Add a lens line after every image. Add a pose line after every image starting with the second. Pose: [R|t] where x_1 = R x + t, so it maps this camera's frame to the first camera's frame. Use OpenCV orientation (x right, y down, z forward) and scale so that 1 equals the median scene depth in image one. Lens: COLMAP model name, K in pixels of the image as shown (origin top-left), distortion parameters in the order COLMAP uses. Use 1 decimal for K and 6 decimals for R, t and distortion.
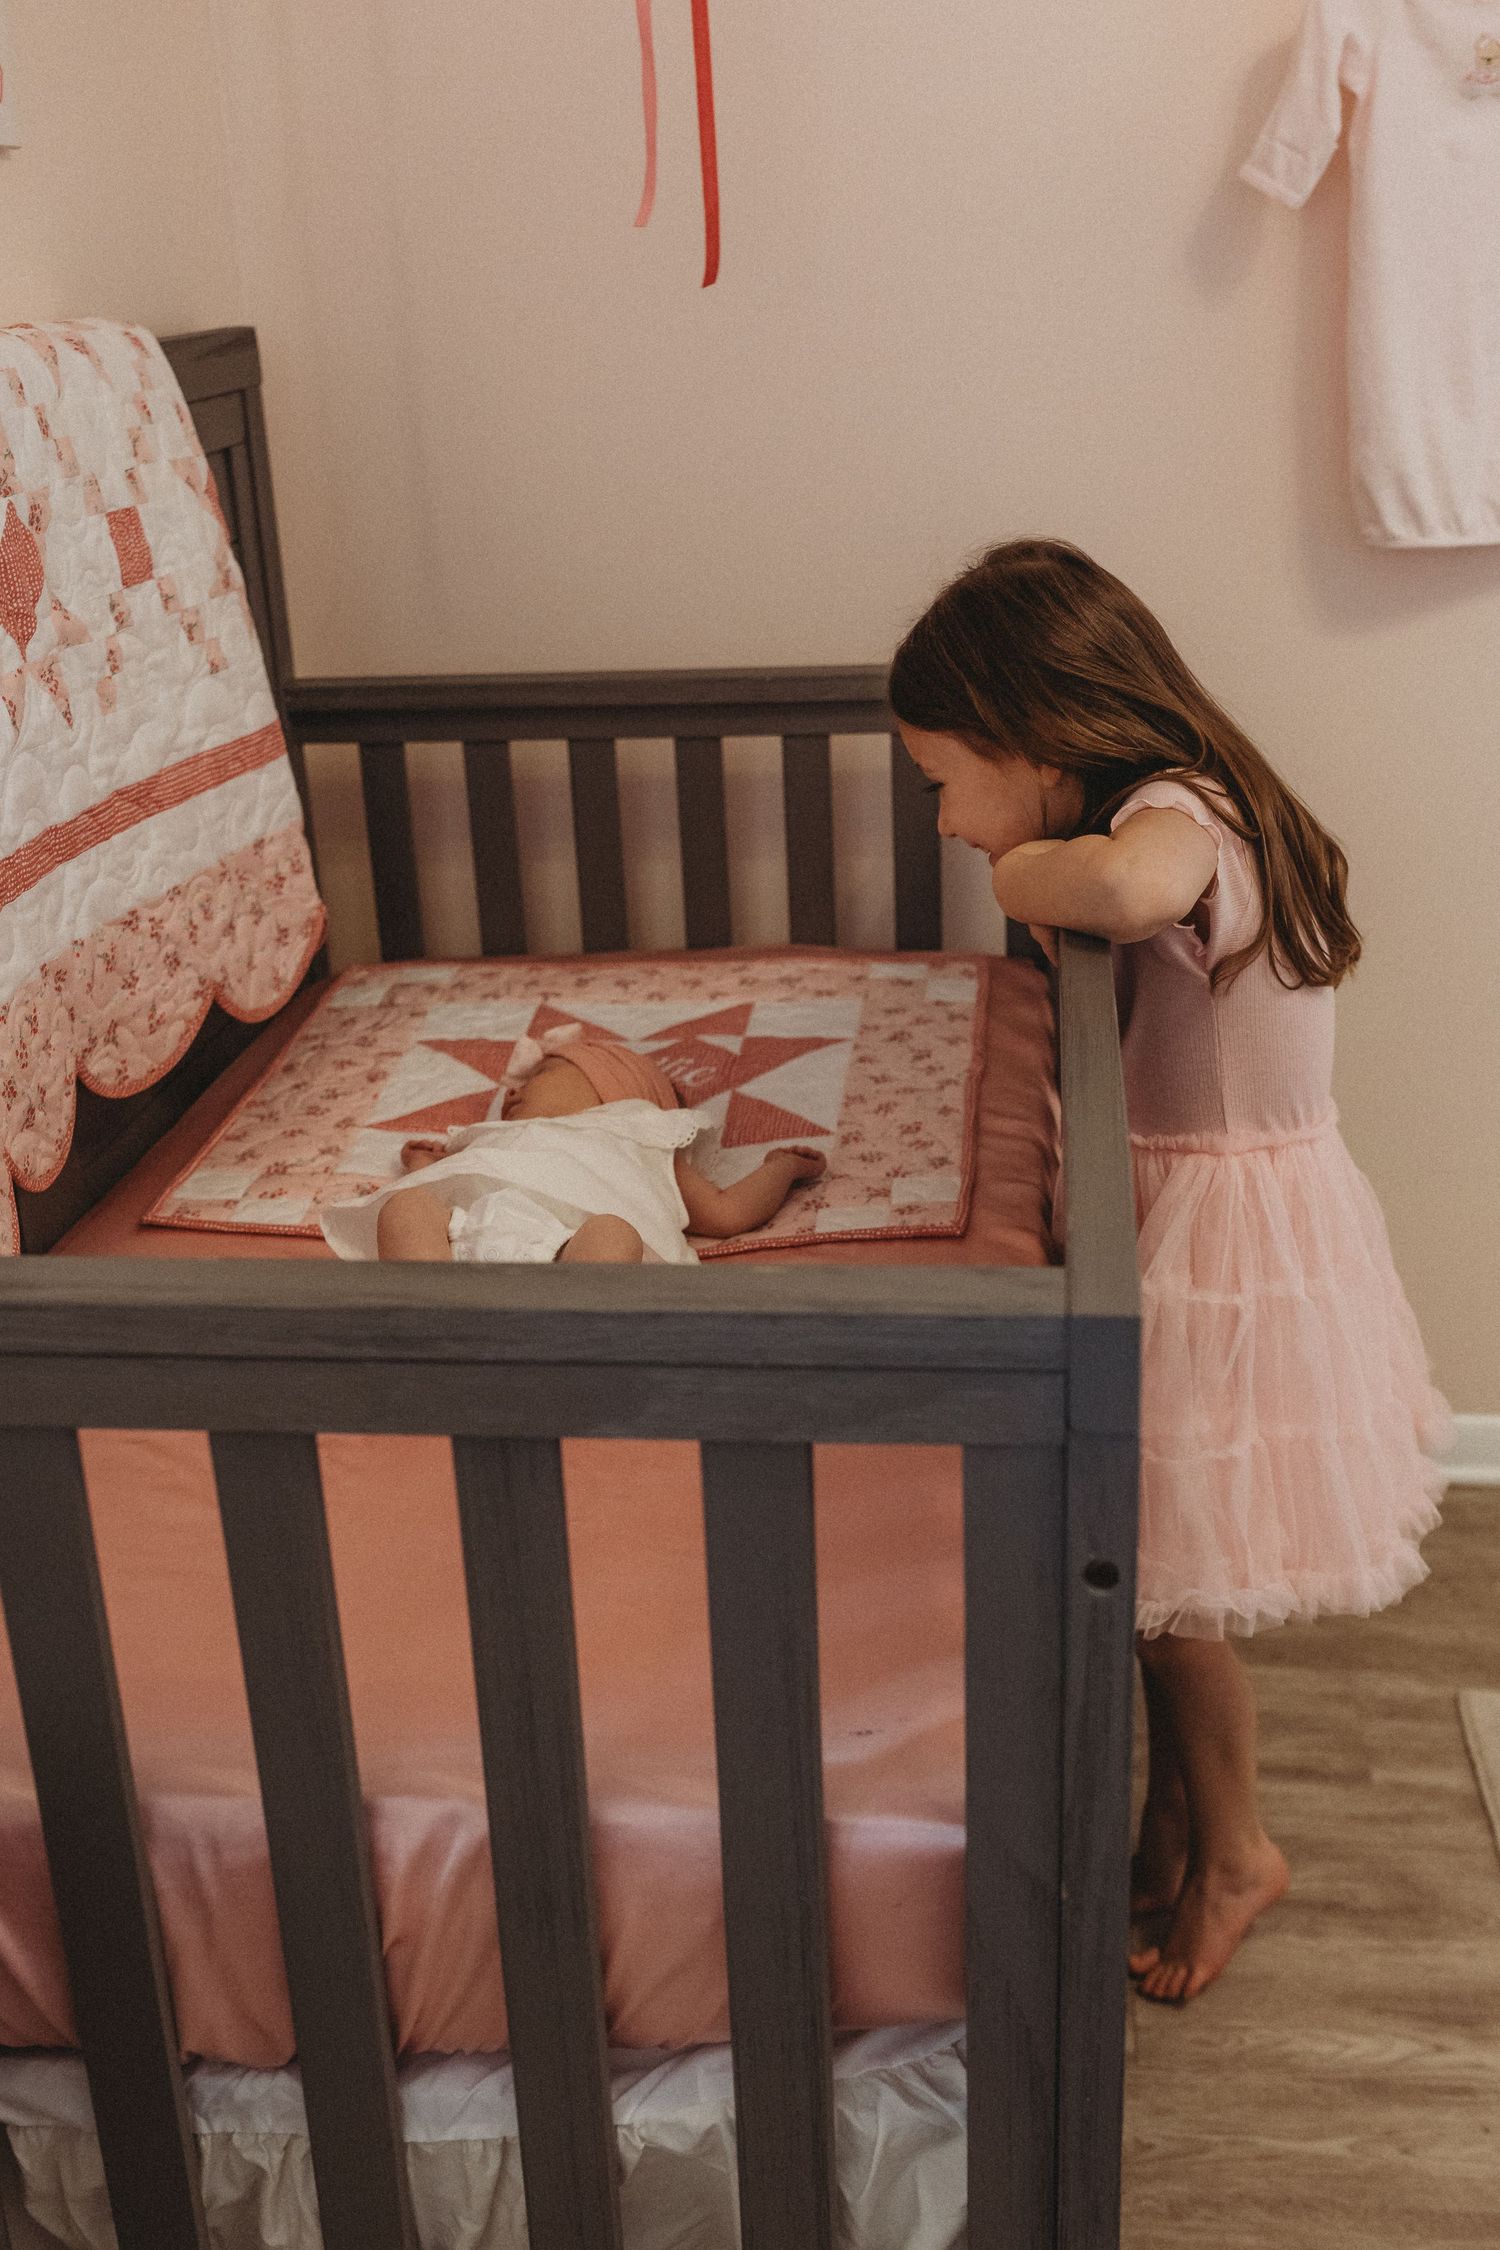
lens RADIAL K [[2366.1, 0, 724.1], [0, 2366.1, 1130.2], [0, 0, 1]] dist [0.013884, -0.026445]
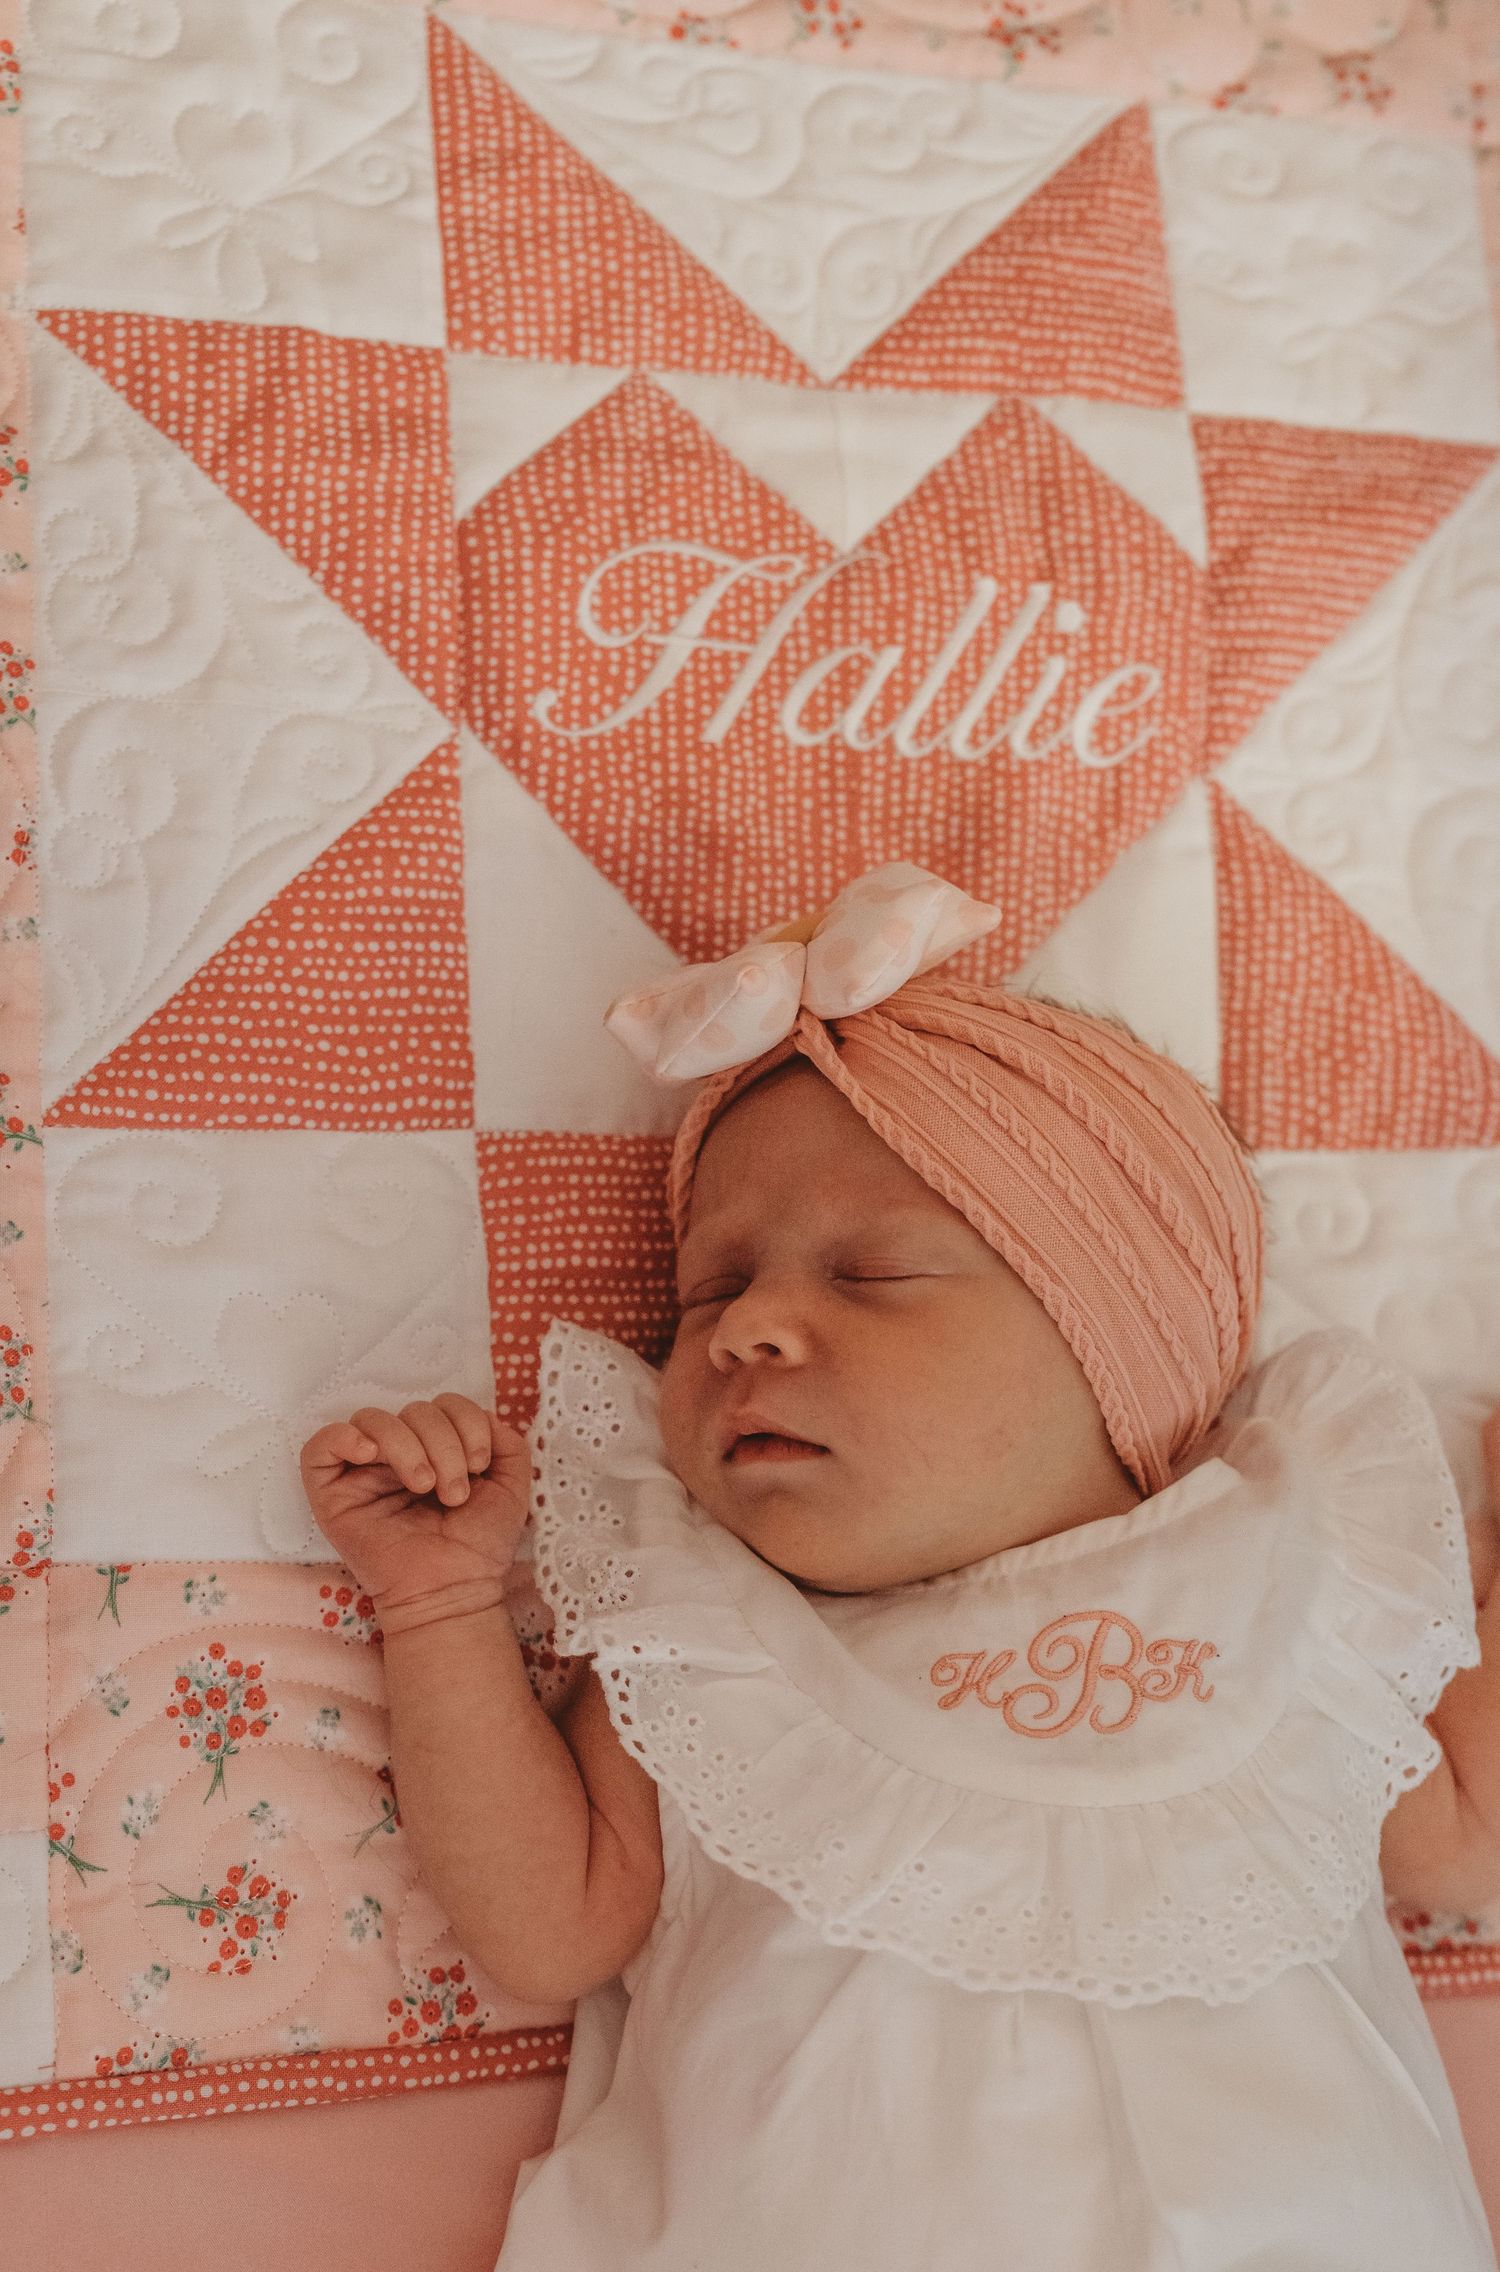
lens RADIAL K [[2550.8, 0, 661.3], [0, 2550.8, 1262.0], [0, 0, 1]] dist [-0.012134, 0.015758]
pose [[0.936809, -0.093503, 0.337115, -0.174460], [-0.219624, 0.592888, 0.774757, -0.213060], [-0.272314, -0.799838, 0.534888, 0.767898]]
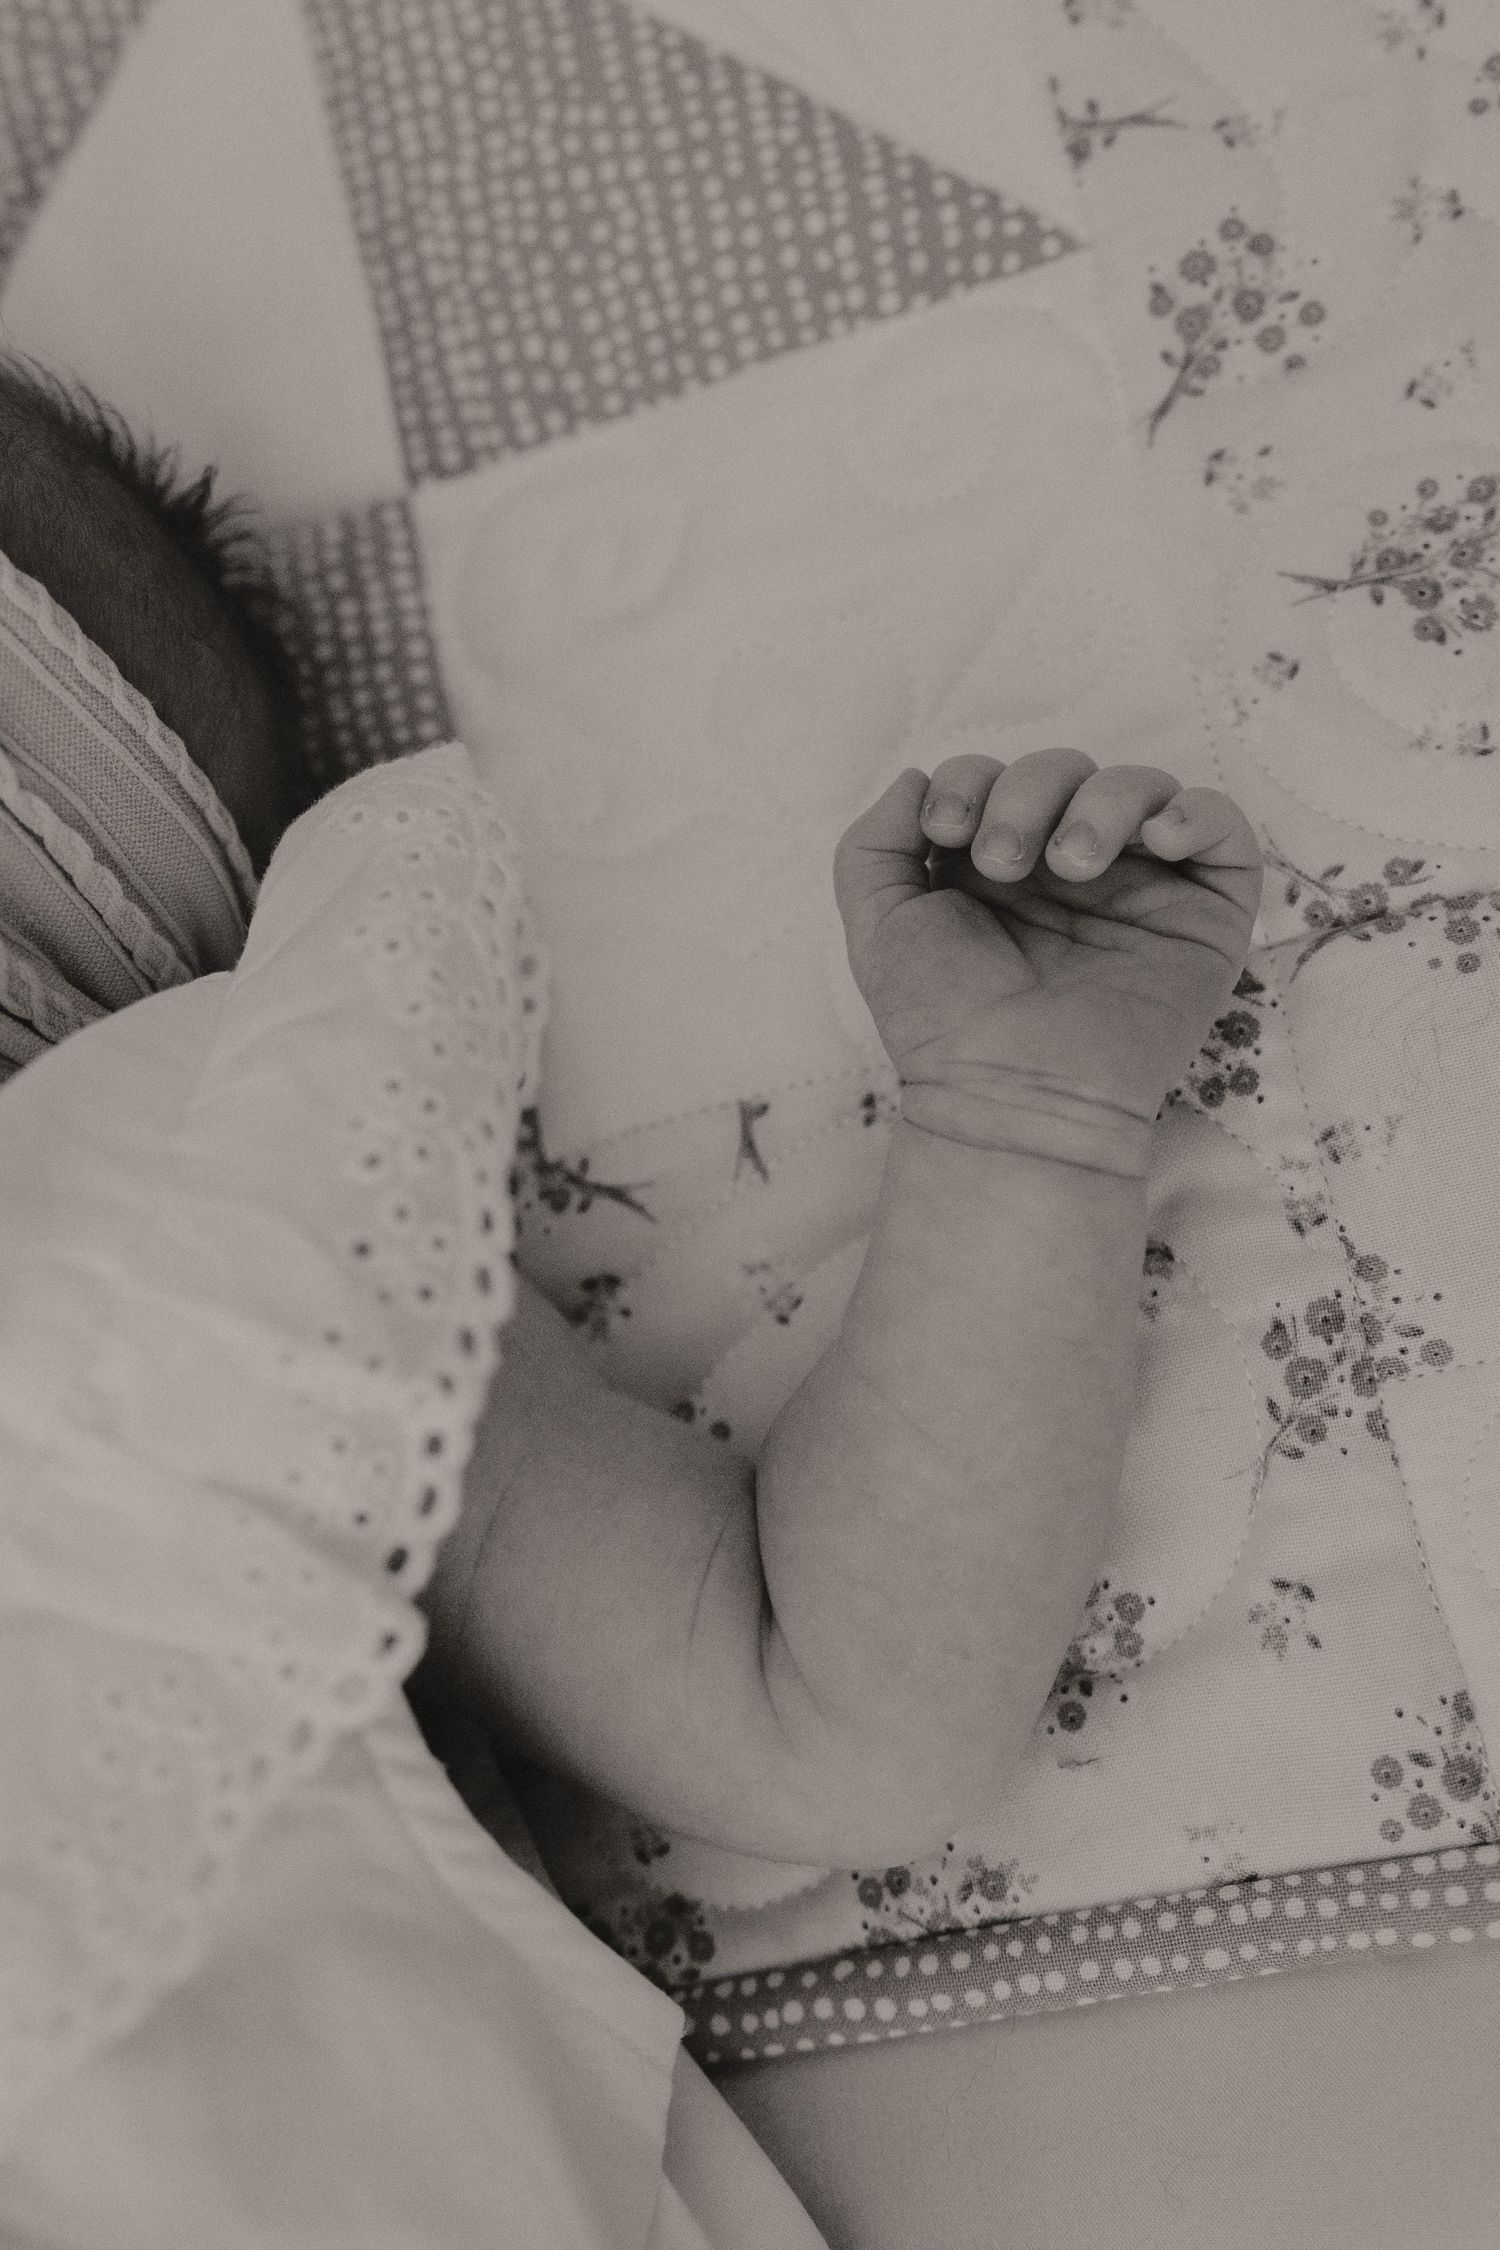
lens RADIAL K [[2281.7, 0, 750.0], [0, 2281.7, 1125.0], [0, 0, 1]] dist [0.009994, -0.005949]
pose [[0.939469, -0.337155, -0.061025, 0.014267], [0.244392, 0.534554, 0.809027, -0.088574], [-0.240146, -0.774970, 0.584595, 0.800146]]
